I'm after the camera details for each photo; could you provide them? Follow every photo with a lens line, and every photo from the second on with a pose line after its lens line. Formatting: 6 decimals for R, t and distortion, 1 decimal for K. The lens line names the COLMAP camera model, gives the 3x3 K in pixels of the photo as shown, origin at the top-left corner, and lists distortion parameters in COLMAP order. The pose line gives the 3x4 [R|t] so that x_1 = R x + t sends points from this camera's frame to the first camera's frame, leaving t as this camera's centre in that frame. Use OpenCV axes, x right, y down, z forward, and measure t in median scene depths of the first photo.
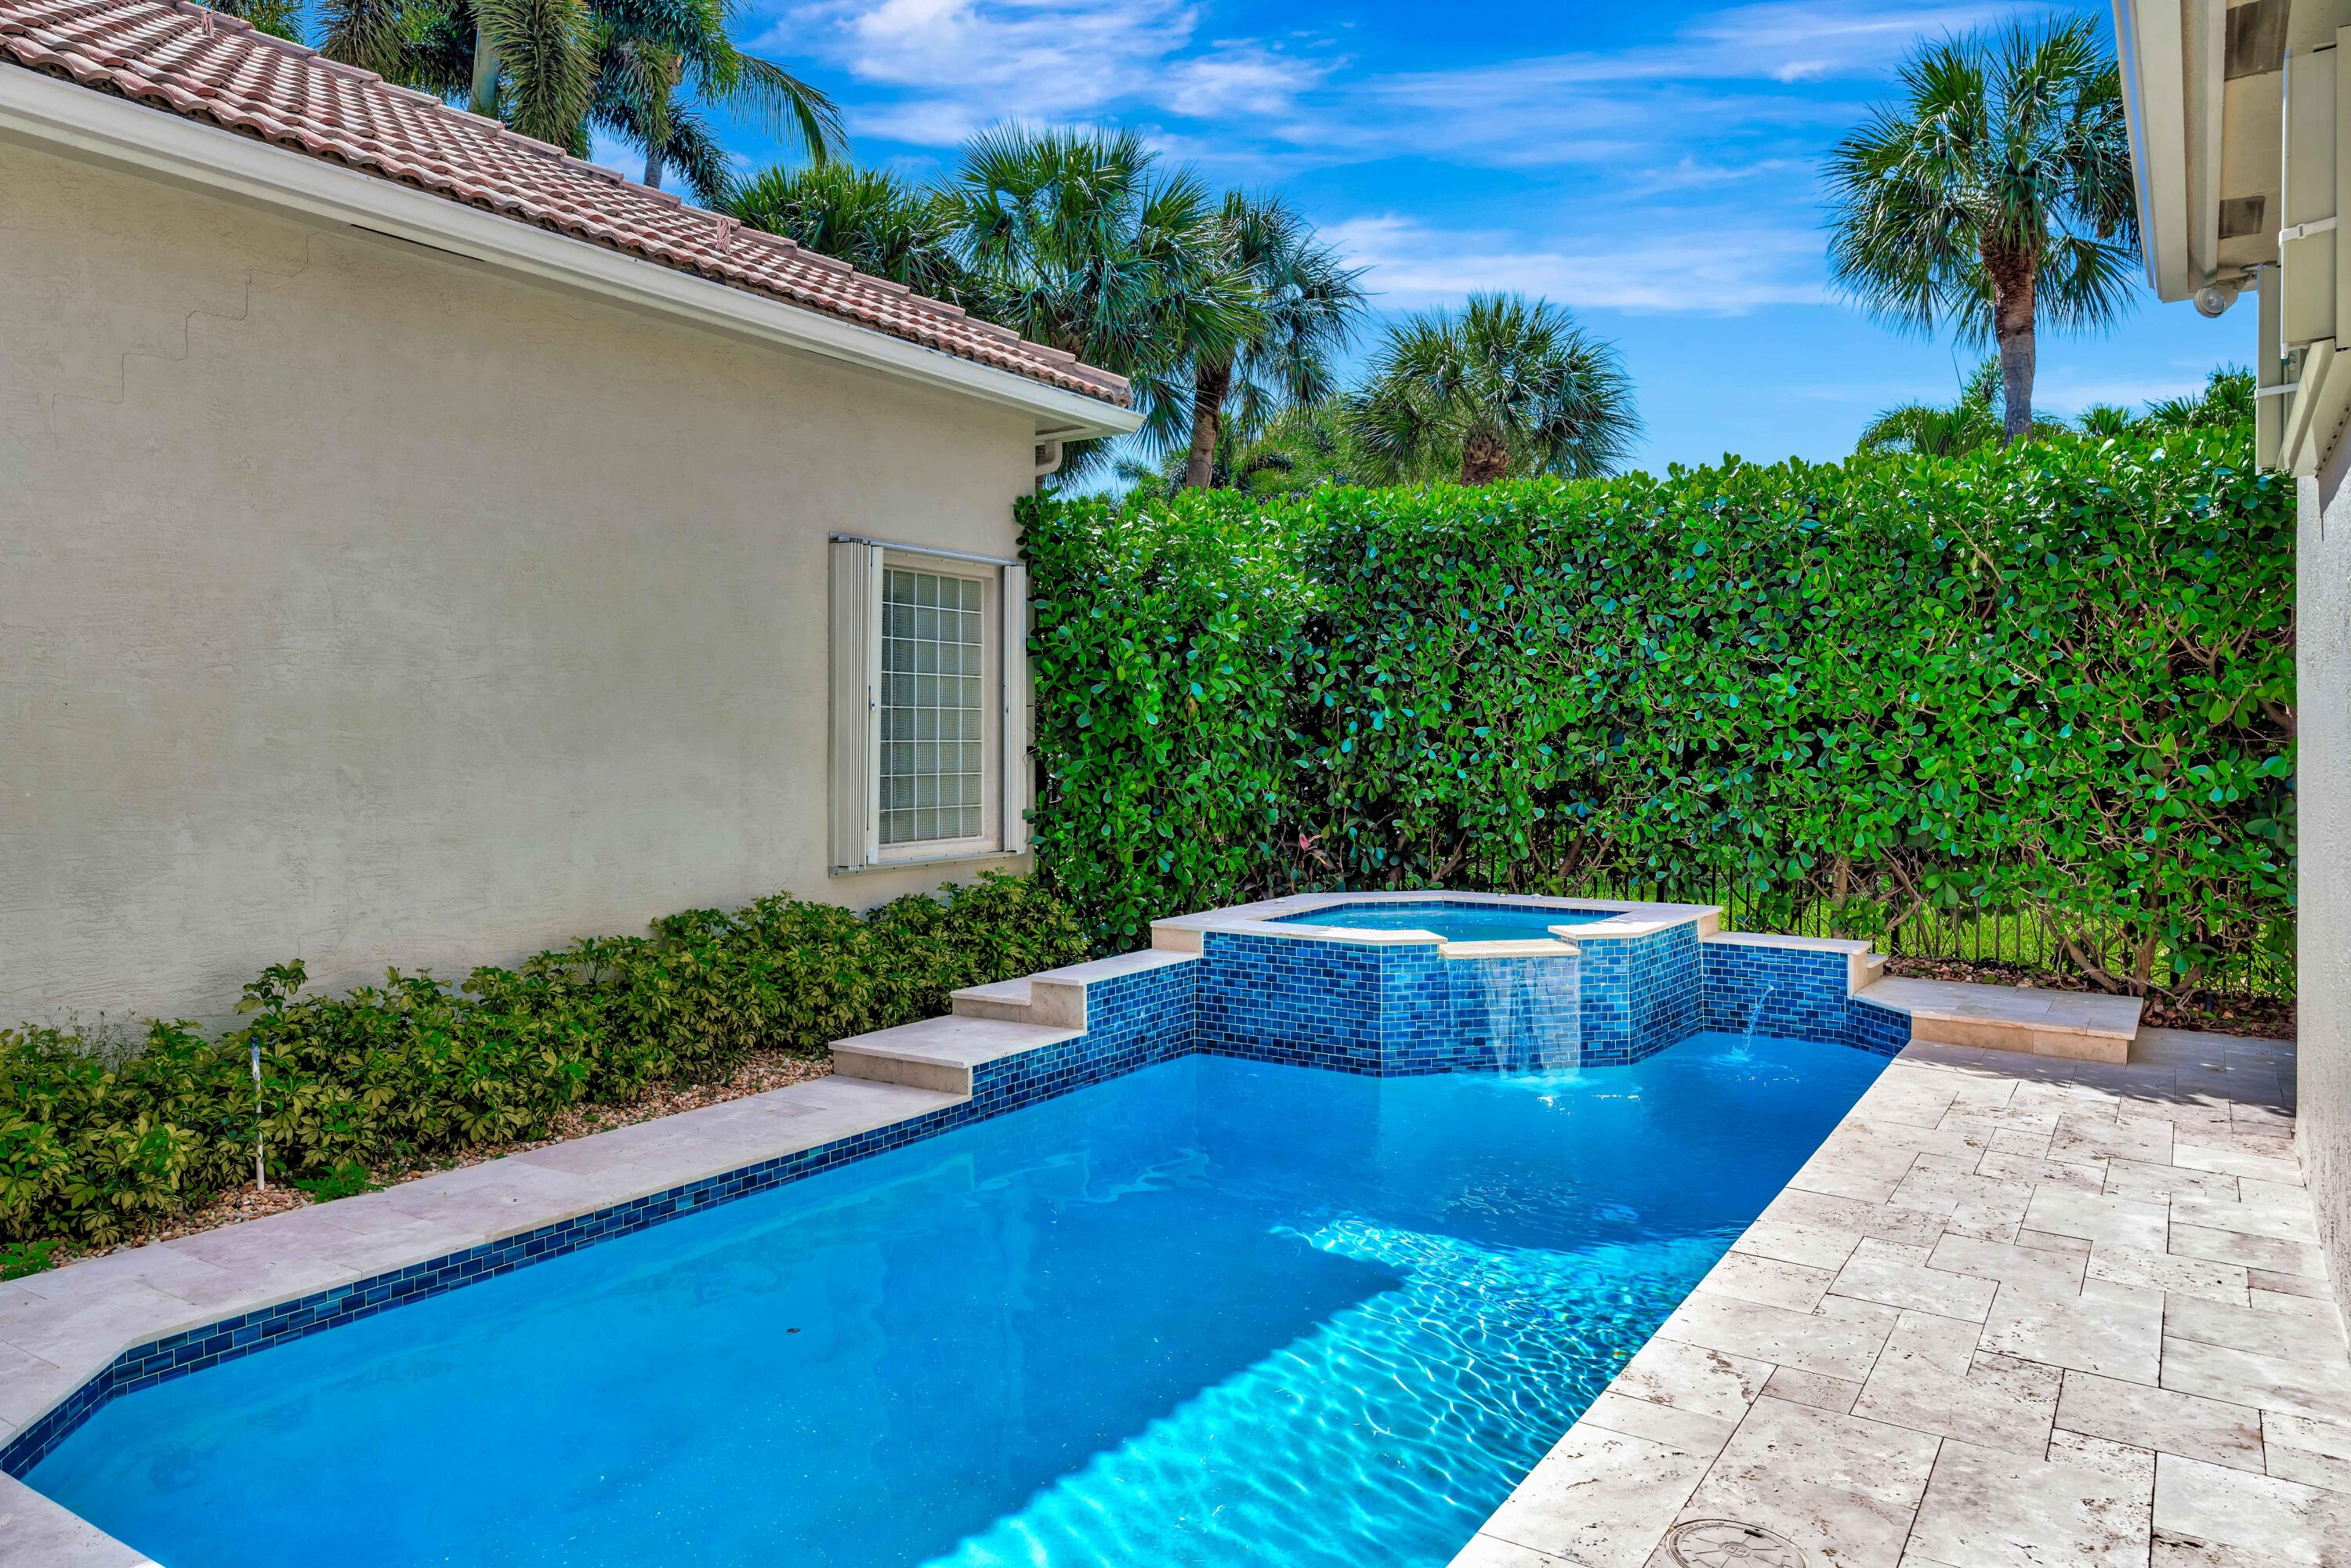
lens RADIAL K [[1541.1, 0, 1175.5], [0, 1541.1, 784.0], [0, 0, 1]] dist [0.032805, -0.000097]
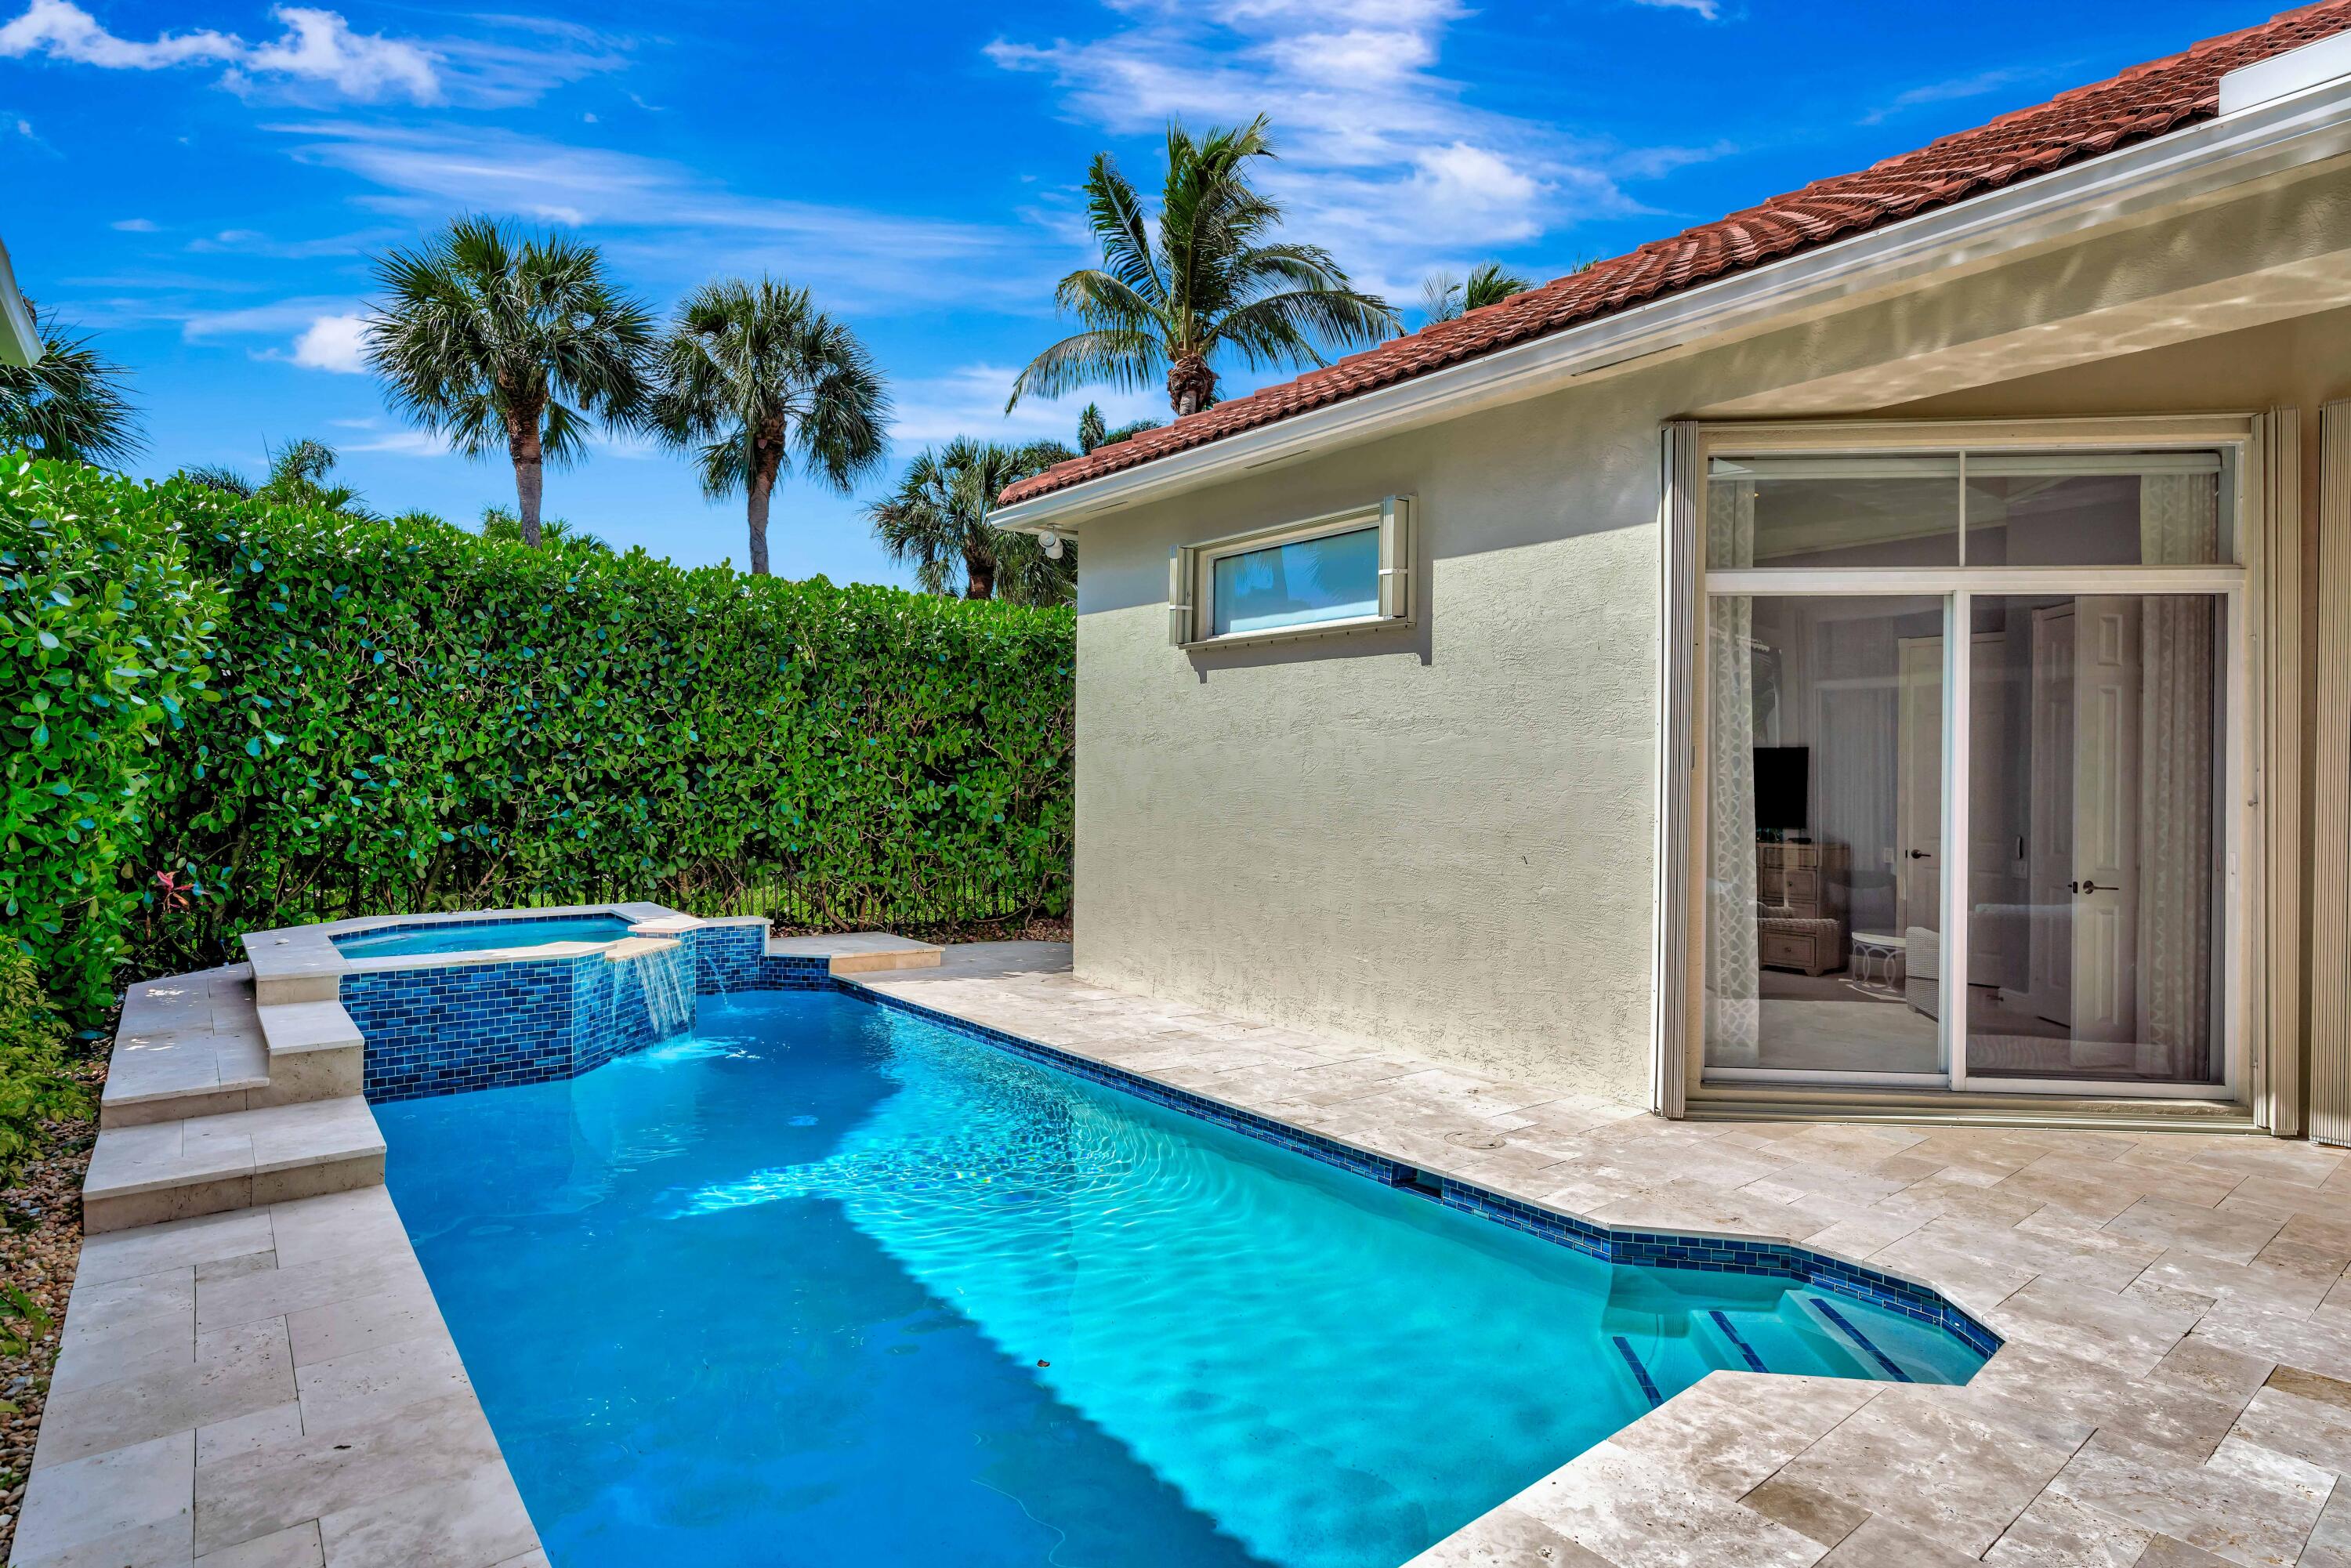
lens RADIAL K [[1233.3, 0, 1175.5], [0, 1233.3, 784.0], [0, 0, 1]] dist [-0.000454, 0.000015]
pose [[0.320370, -0.001271, 0.947291, -0.533419], [0.015853, 0.999866, -0.004019, -0.007568], [-0.947160, 0.016305, 0.320348, 0.301005]]
